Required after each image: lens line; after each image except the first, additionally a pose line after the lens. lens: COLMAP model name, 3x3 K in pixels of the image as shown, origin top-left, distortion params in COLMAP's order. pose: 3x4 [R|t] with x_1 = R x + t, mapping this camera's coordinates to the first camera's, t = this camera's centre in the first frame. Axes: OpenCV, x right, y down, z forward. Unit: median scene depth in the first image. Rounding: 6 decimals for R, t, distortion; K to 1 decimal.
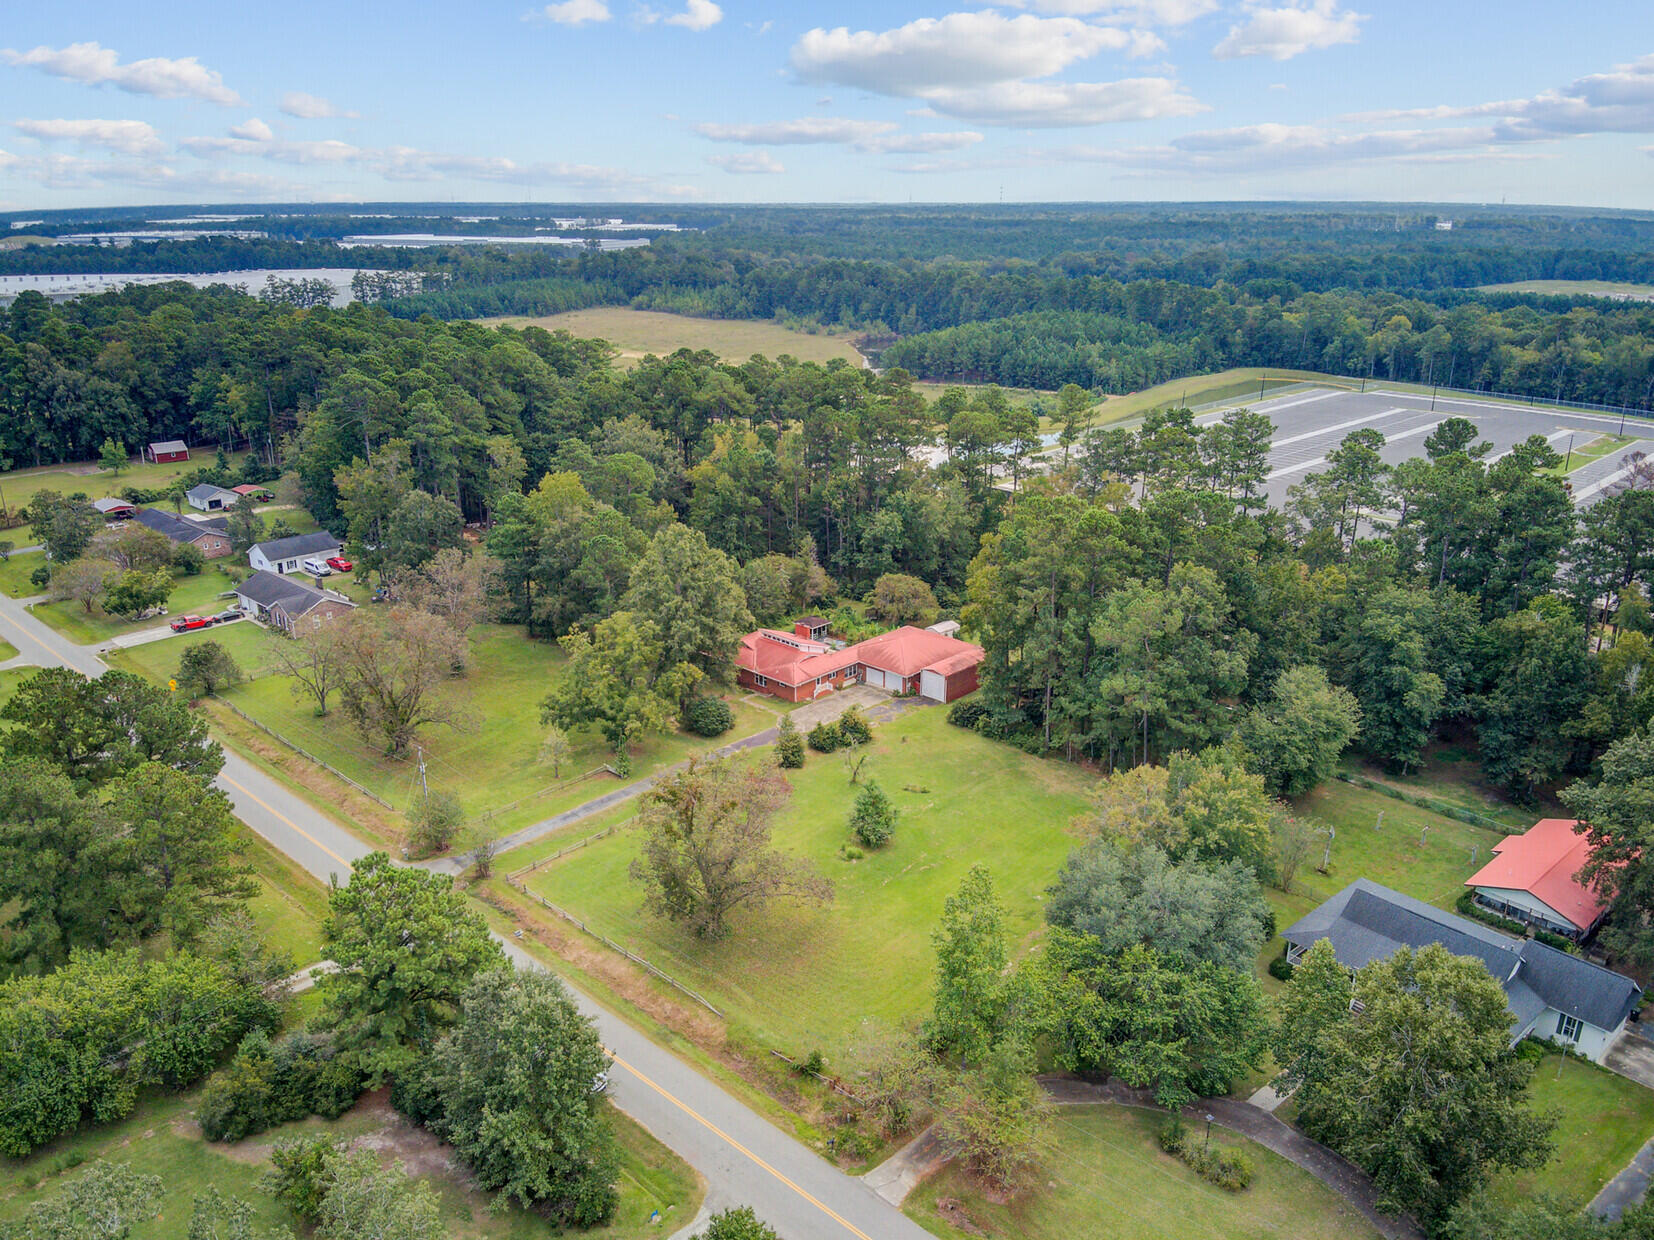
lens RADIAL K [[1232.0, 0, 828.1], [0, 1232.0, 629.9], [0, 0, 1]] dist [0.110064, -0.222542]
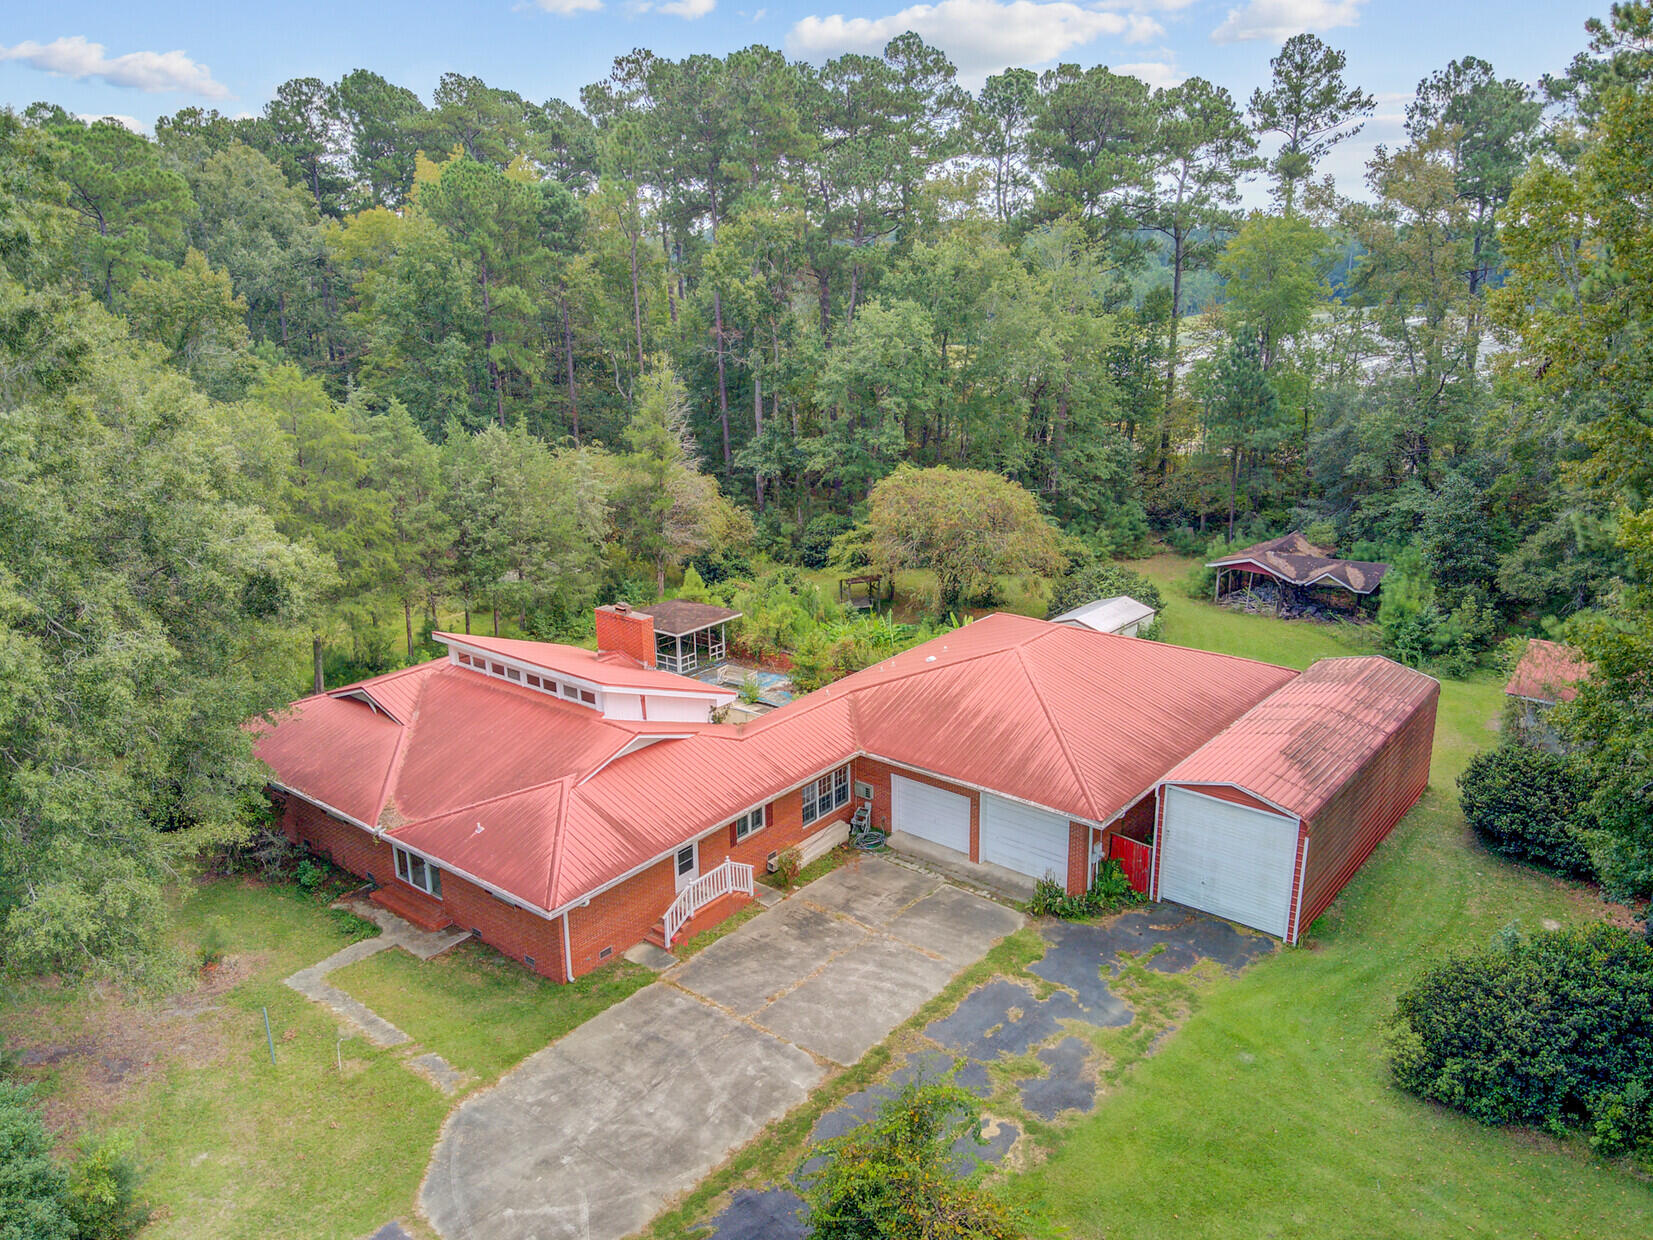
lens RADIAL K [[1231.3, 0, 827.6], [0, 1231.3, 629.9], [0, 0, 1]] dist [0.110064, -0.222542]
pose [[0.996738, -0.035858, 0.072297, 0.002171], [0.038583, 0.998583, -0.036652, 0.009678], [-0.070880, 0.039322, 0.996709, 0.696496]]
